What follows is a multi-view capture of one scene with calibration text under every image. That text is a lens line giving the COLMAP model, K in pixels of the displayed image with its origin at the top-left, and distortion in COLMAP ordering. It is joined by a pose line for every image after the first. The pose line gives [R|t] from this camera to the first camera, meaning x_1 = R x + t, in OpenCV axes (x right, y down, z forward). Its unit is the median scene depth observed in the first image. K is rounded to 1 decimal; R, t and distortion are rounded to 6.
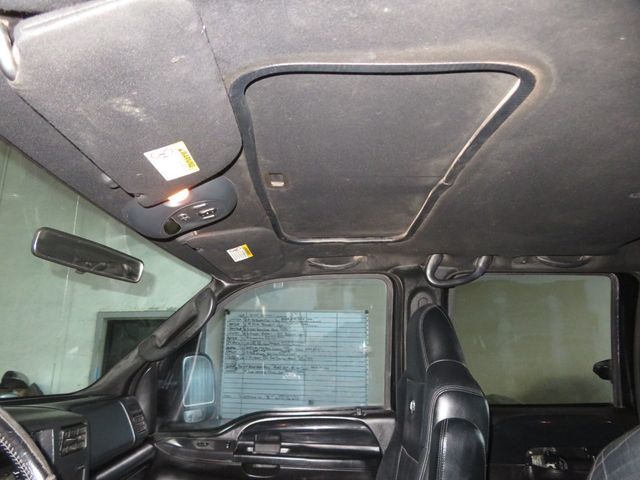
lens RADIAL K [[457.3, 0, 323.7], [0, 457.3, 235.0], [0, 0, 1]] dist [-0.007799, -0.003419]
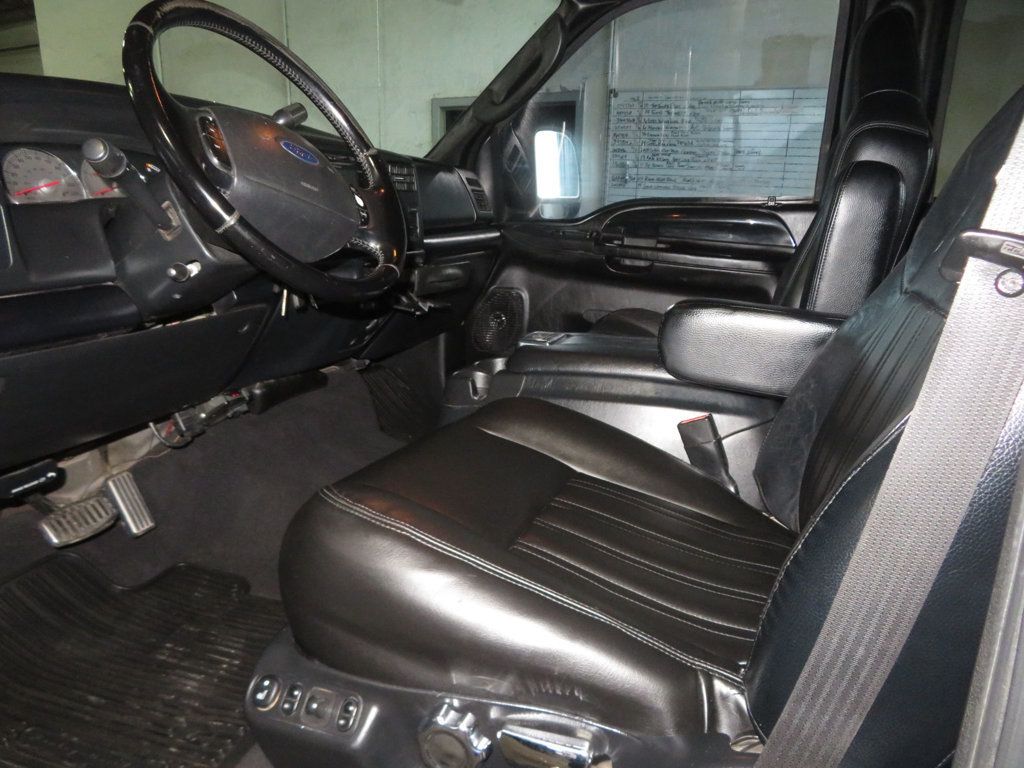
lens RADIAL K [[740.6, 0, 516.3], [0, 740.6, 381.7], [0, 0, 1]] dist [0.001406, 0.003046]
pose [[0.936193, 0.102535, -0.336199, 0.118382], [0.069397, 0.883754, 0.462777, 0.079993], [0.344568, -0.456579, 0.820249, -0.188675]]
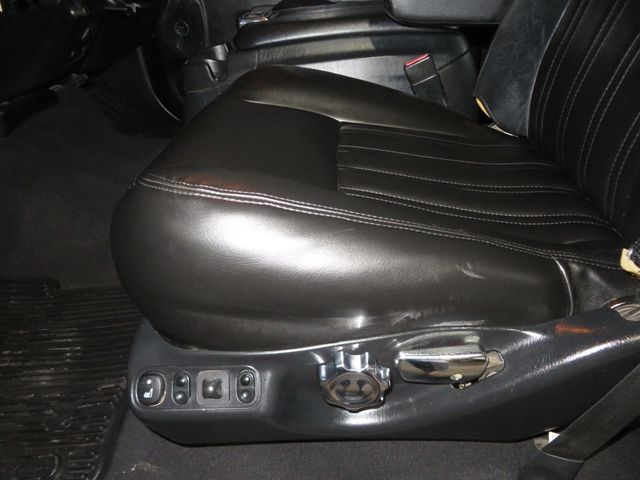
lens RADIAL K [[462.9, 0, 322.7], [0, 462.9, 238.6], [0, 0, 1]] dist [0.001406, 0.003046]
pose [[0.997222, -0.044429, -0.059791, -0.018350], [0.074133, 0.670504, 0.738193, 0.174744], [0.007293, -0.740574, 0.671935, -0.087818]]
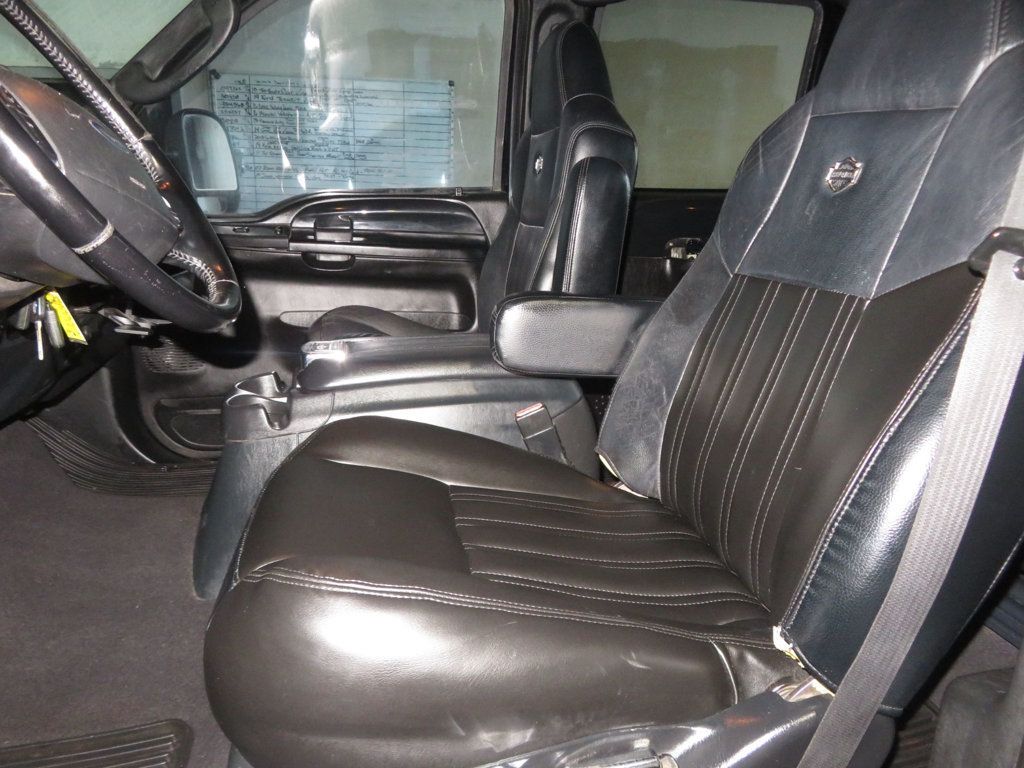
lens RADIAL K [[735.6, 0, 514.8], [0, 735.6, 379.8], [0, 0, 1]] dist [-0.003206, 0.000585]
pose [[0.979518, -0.037934, 0.197750, -0.078020], [-0.062460, 0.876408, 0.477501, 0.083669], [-0.191423, -0.480072, 0.856089, -0.166123]]
